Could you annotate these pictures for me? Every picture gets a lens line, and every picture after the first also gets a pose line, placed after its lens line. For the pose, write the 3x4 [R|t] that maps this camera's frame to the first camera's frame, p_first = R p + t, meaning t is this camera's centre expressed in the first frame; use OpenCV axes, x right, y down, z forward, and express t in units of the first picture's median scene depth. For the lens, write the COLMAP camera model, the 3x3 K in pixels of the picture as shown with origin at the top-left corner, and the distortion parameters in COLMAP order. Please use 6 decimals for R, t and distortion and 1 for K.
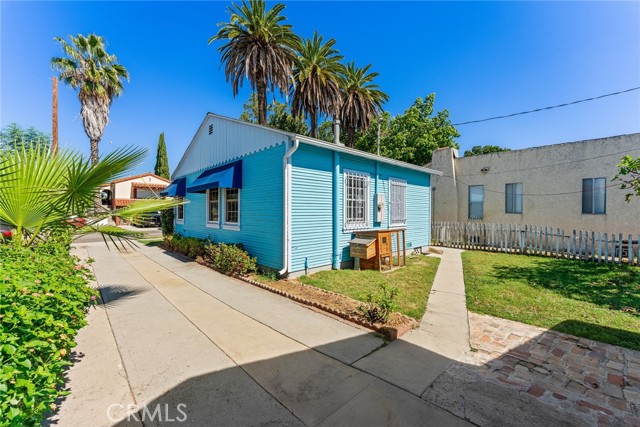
lens RADIAL K [[257.6, 0, 319.4], [0, 257.6, 215.3], [0, 0, 1]] dist [0.000537, 0.000150]
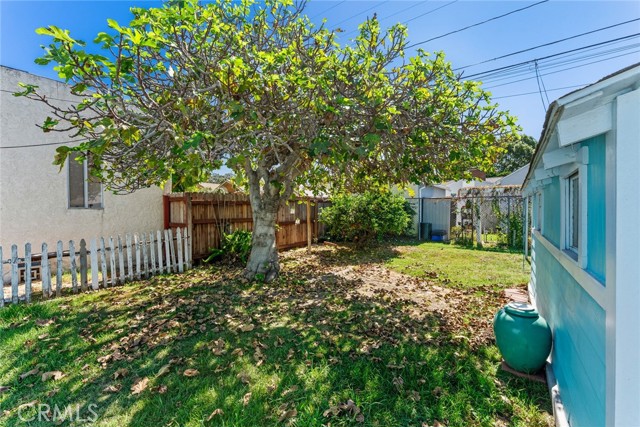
lens RADIAL K [[257.6, 0, 321.3], [0, 257.6, 212.9], [0, 0, 1]] dist [0.000537, 0.000150]
pose [[-0.166317, -0.018604, 0.985897, 0.528772], [0.016085, 0.999638, 0.021577, 0.004368], [-0.985941, 0.019447, -0.165957, 0.477122]]
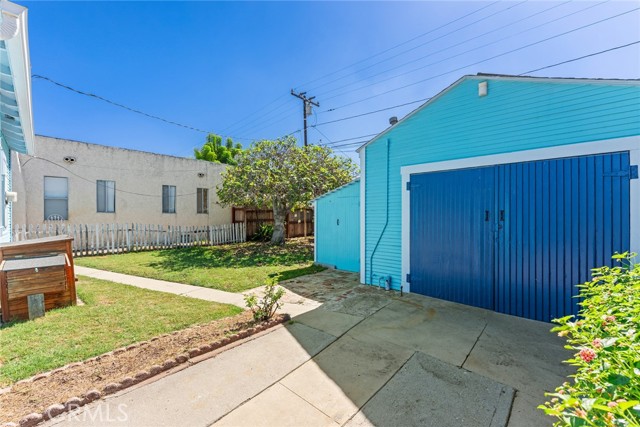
lens RADIAL K [[257.6, 0, 321.0], [0, 257.6, 215.4], [0, 0, 1]] dist [0.000537, 0.000150]
pose [[-0.069213, -0.007022, 0.997577, -0.334010], [0.008298, 0.999937, 0.007614, 0.003918], [-0.997567, 0.008805, -0.069150, 0.369074]]
